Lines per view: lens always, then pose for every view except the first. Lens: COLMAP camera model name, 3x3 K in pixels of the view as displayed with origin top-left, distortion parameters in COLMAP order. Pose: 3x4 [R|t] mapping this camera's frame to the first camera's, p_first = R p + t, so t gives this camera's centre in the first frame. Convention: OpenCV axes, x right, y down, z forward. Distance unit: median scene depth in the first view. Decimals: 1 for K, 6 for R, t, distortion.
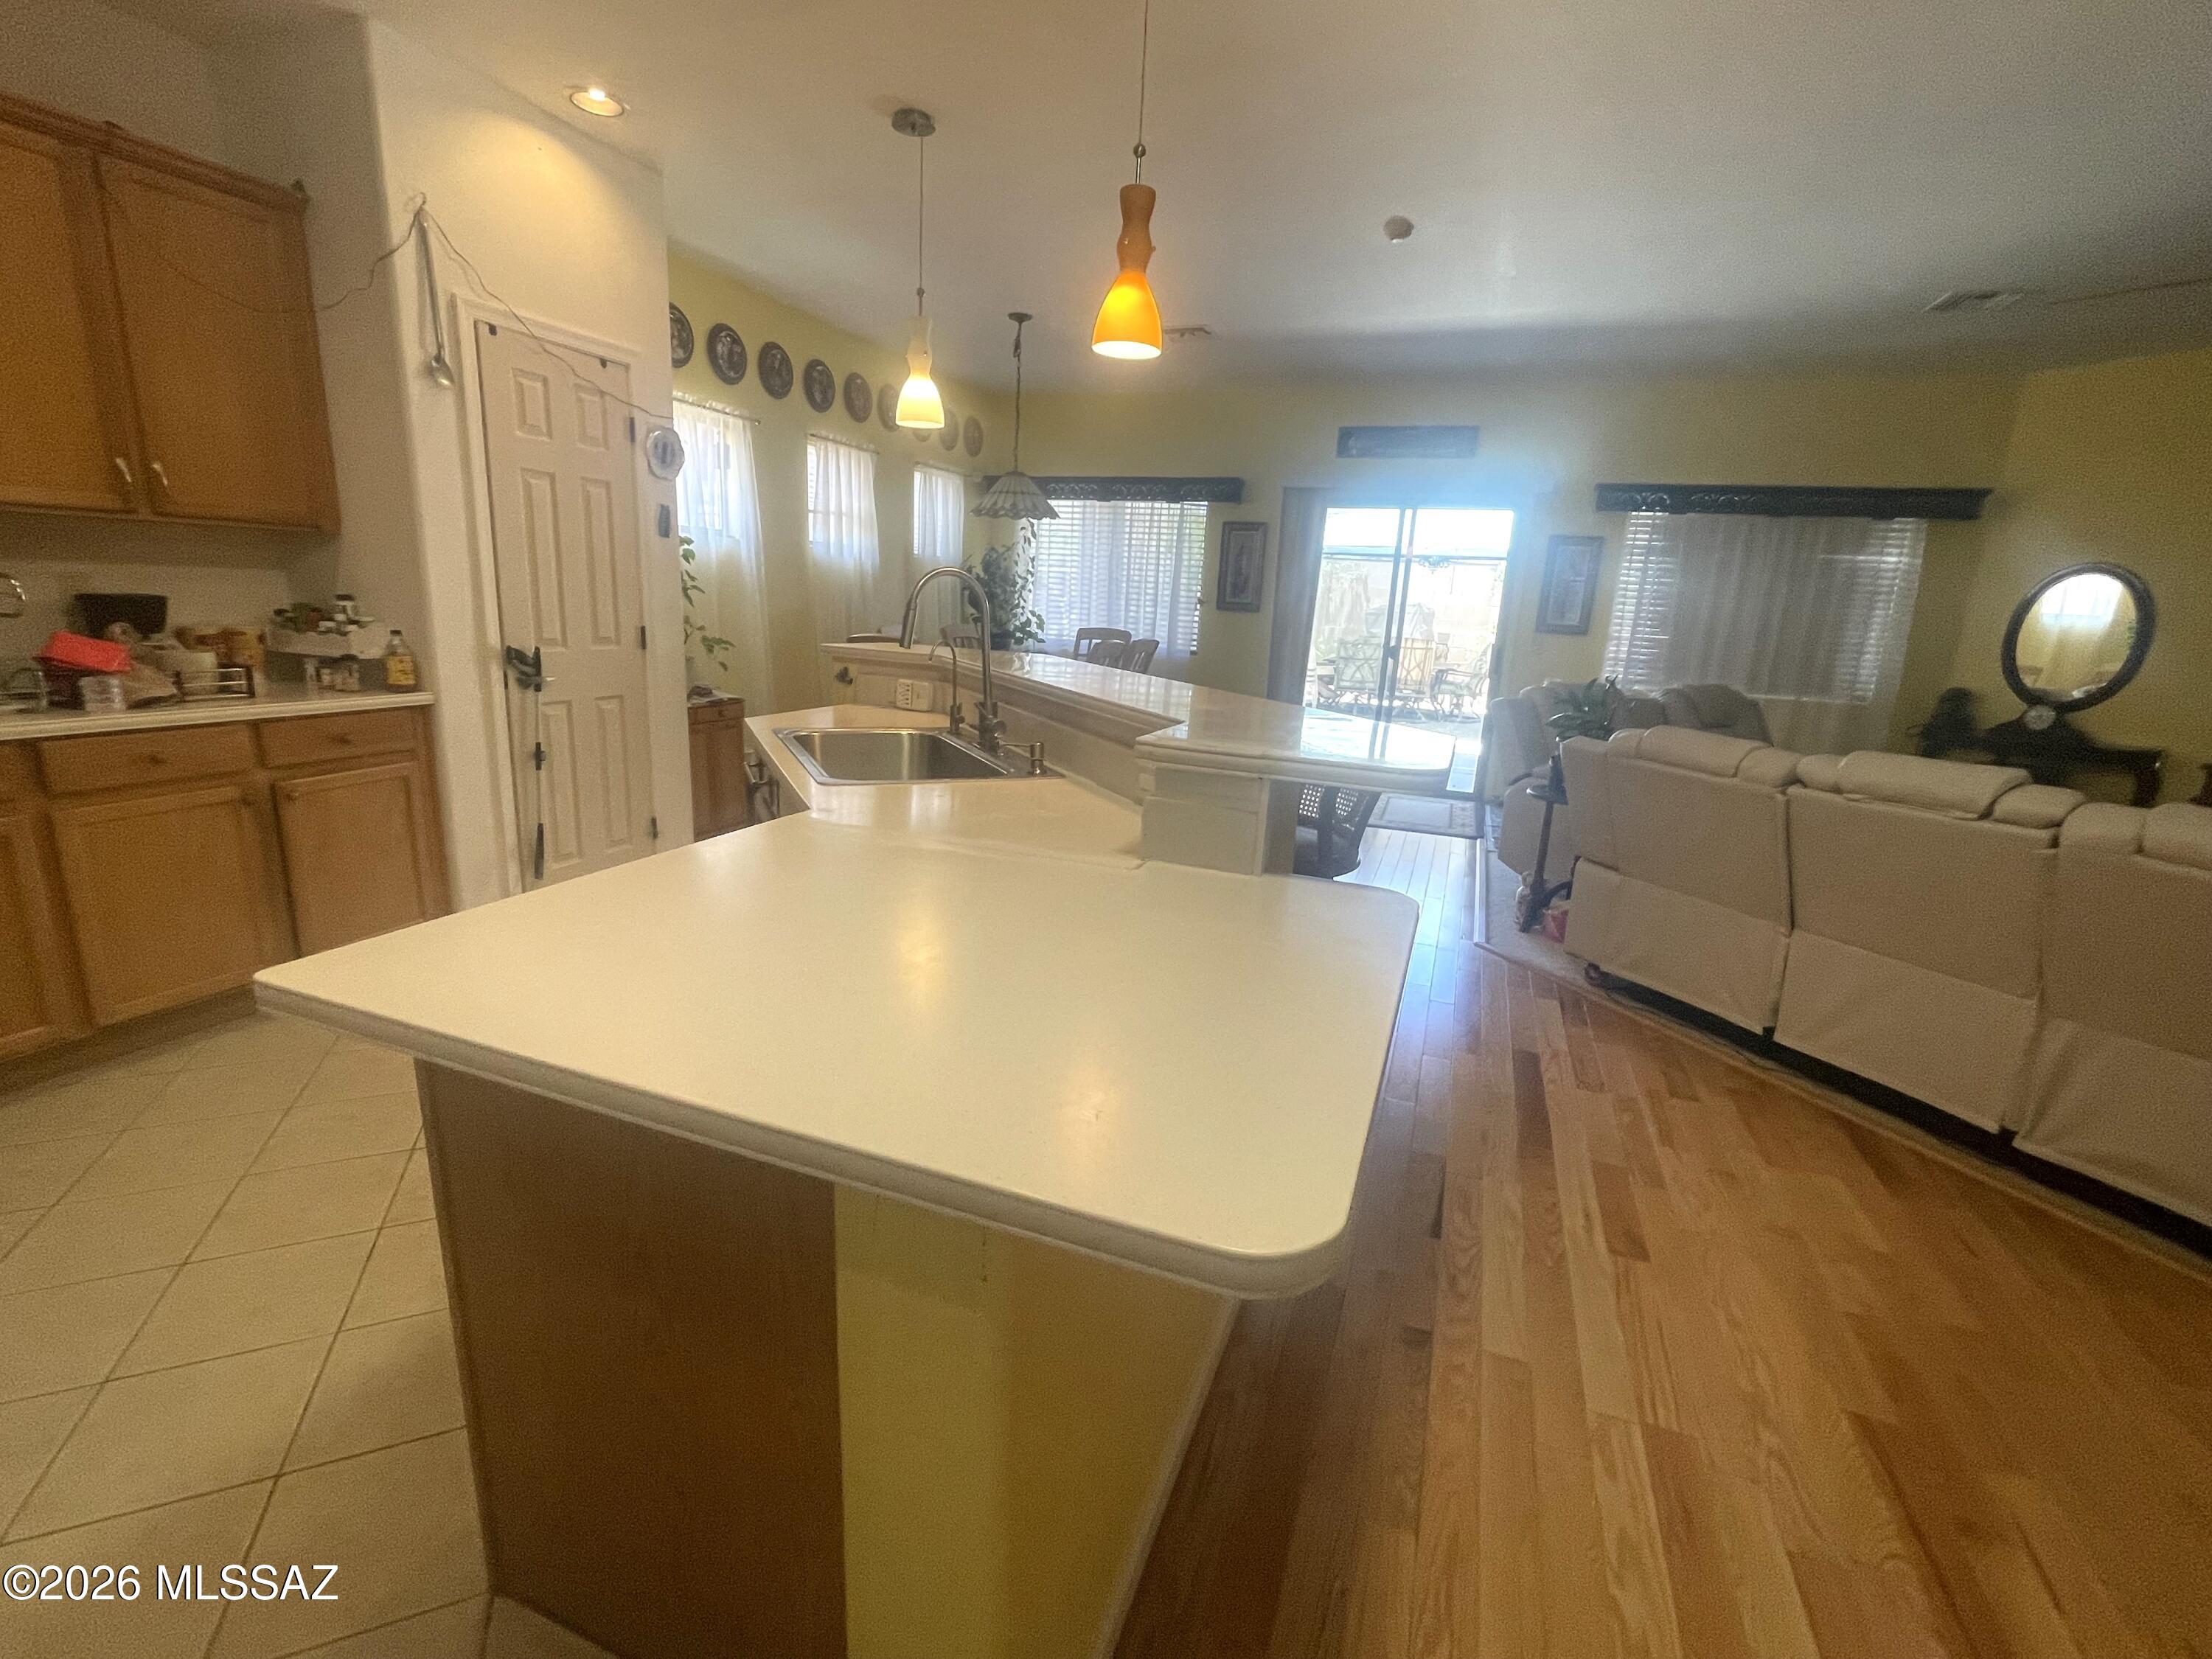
lens RADIAL K [[979.7, 0, 1105.4], [0, 979.7, 840.9], [0, 0, 1]] dist [-0.002461, 0.000849]
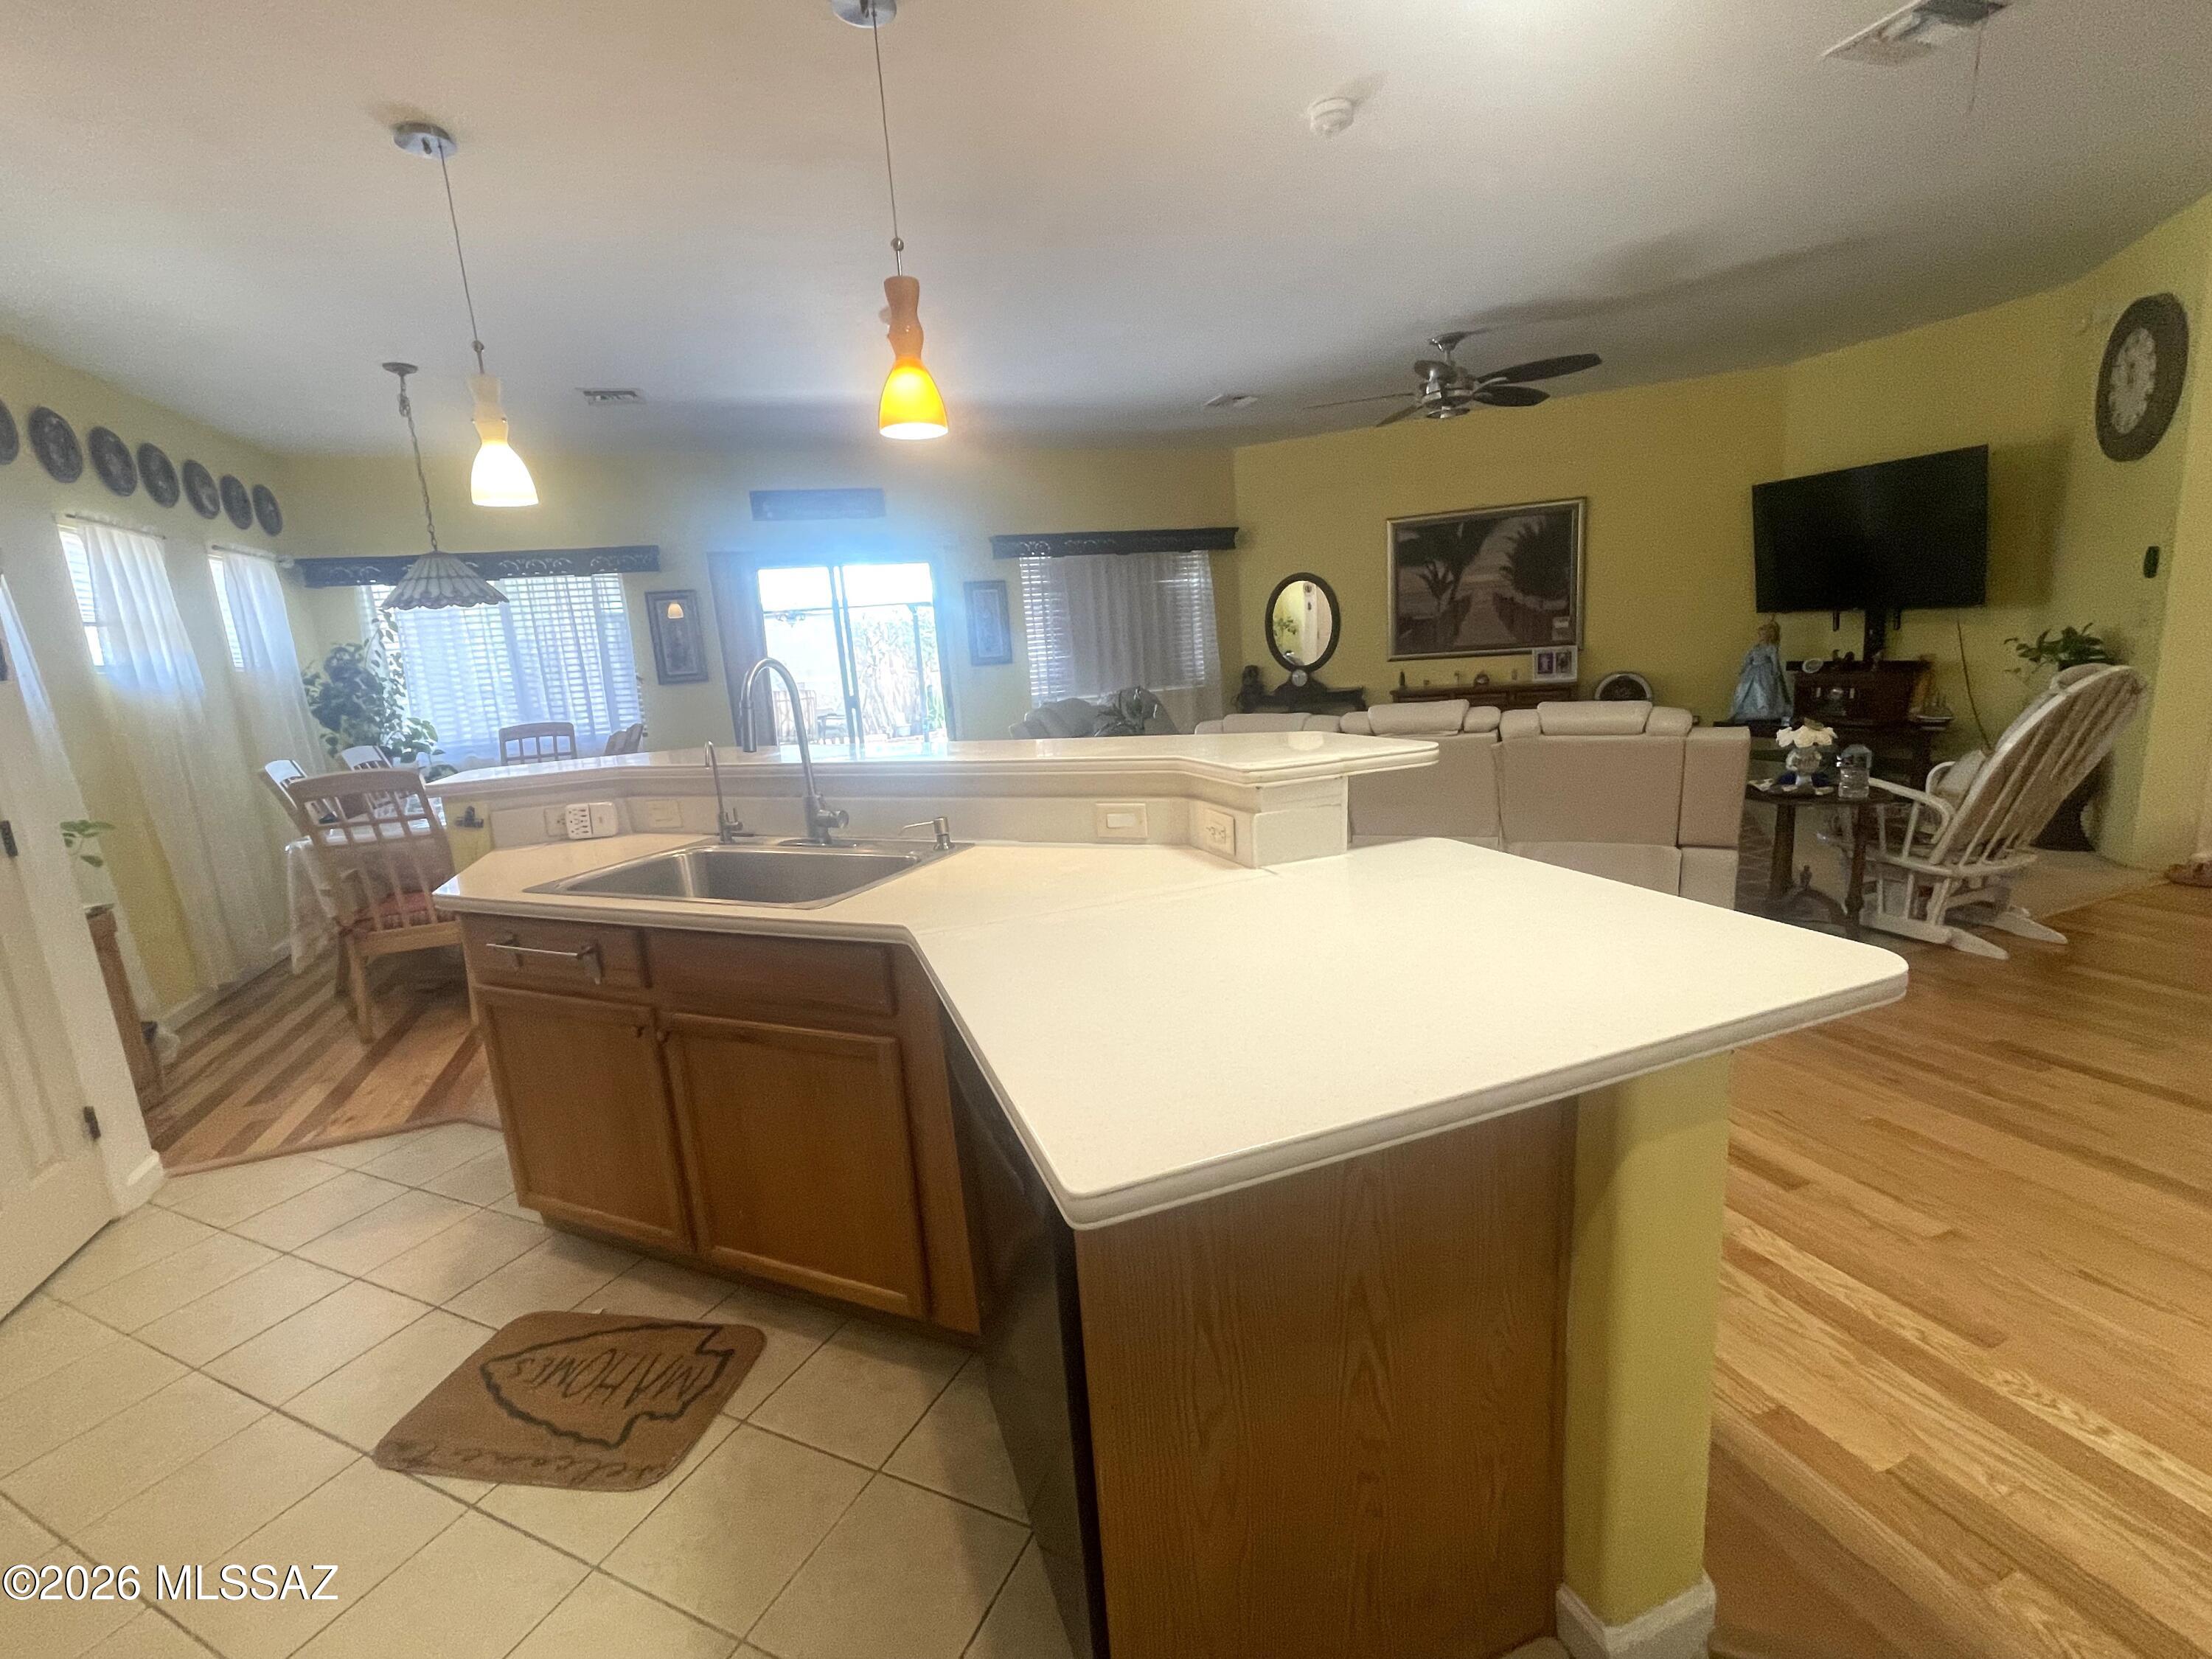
lens RADIAL K [[979.7, 0, 1097.2], [0, 979.7, 831.9], [0, 0, 1]] dist [-0.002461, 0.000849]
pose [[0.754837, -0.228835, 0.614700, -0.201644], [0.264807, 0.963716, 0.033587, -0.028189], [-0.600082, 0.137424, 0.788046, 0.047667]]
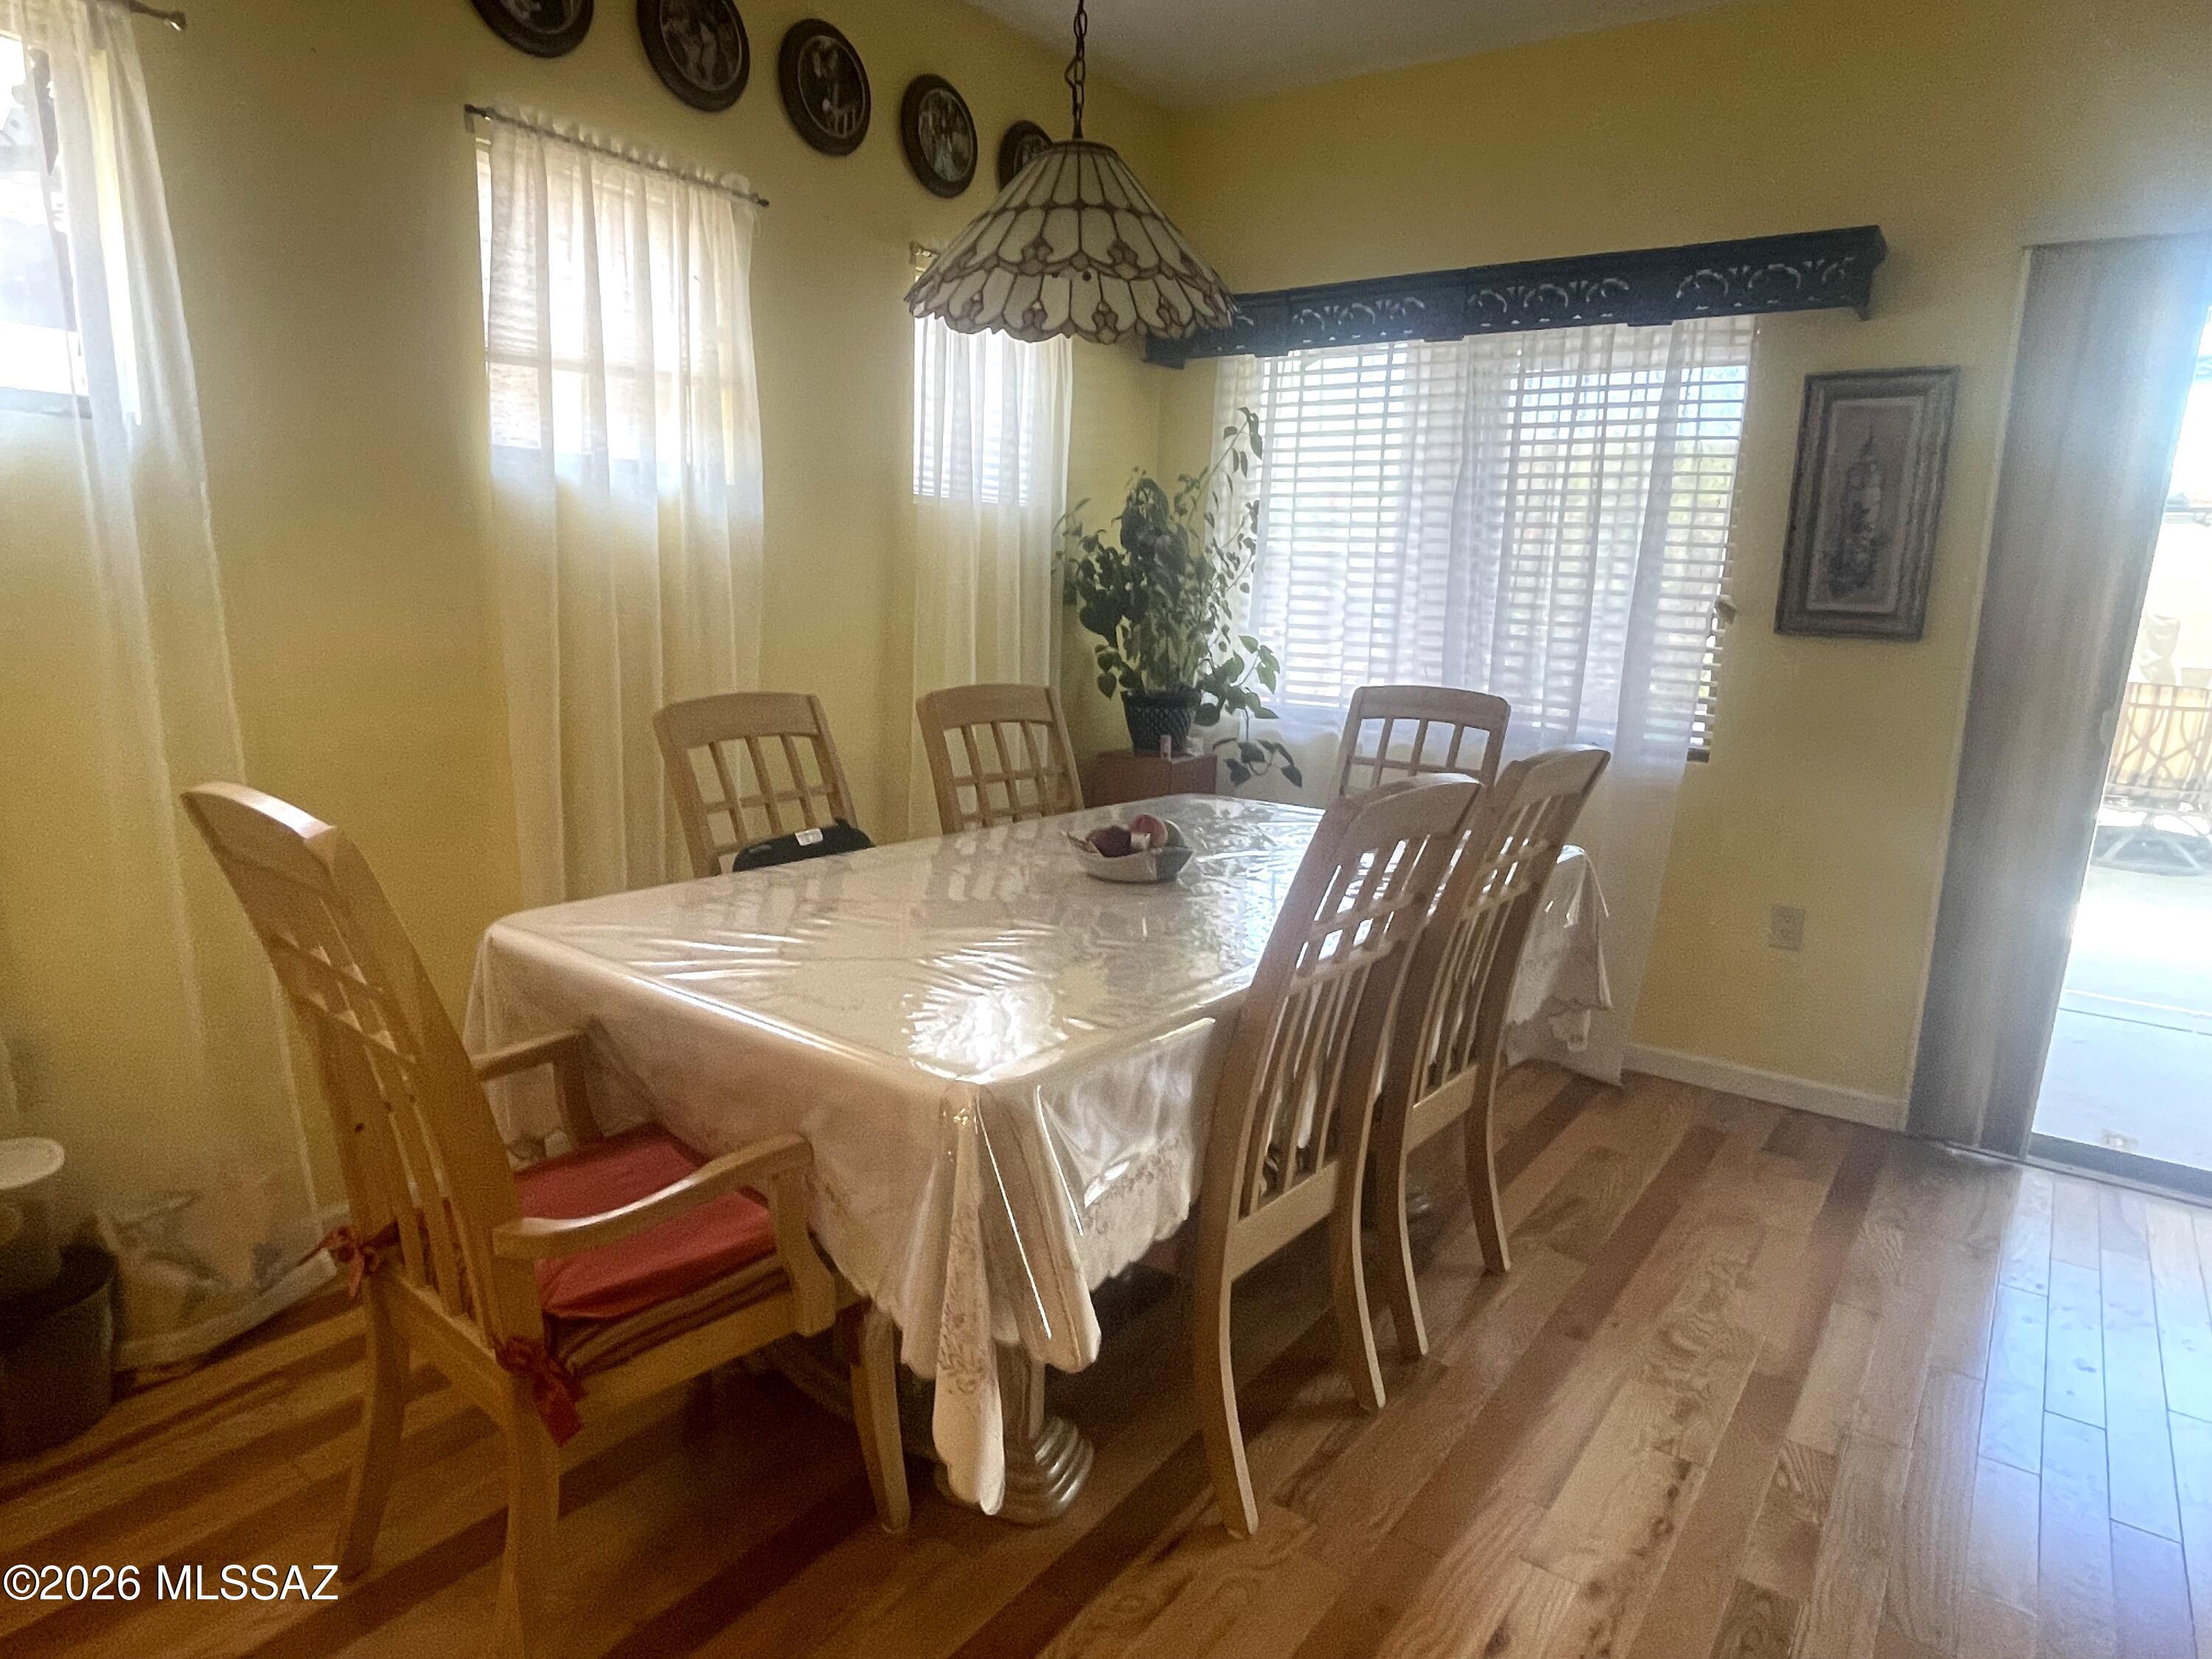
lens RADIAL K [[1295.0, 0, 1106.2], [0, 1295.0, 837.8], [0, 0, 1]] dist [-0.003440, -0.000503]
pose [[0.965297, 0.033099, -0.259049, 0.009515], [-0.048211, 0.997472, -0.052201, -0.151161], [0.256667, 0.062879, 0.964452, 0.591798]]
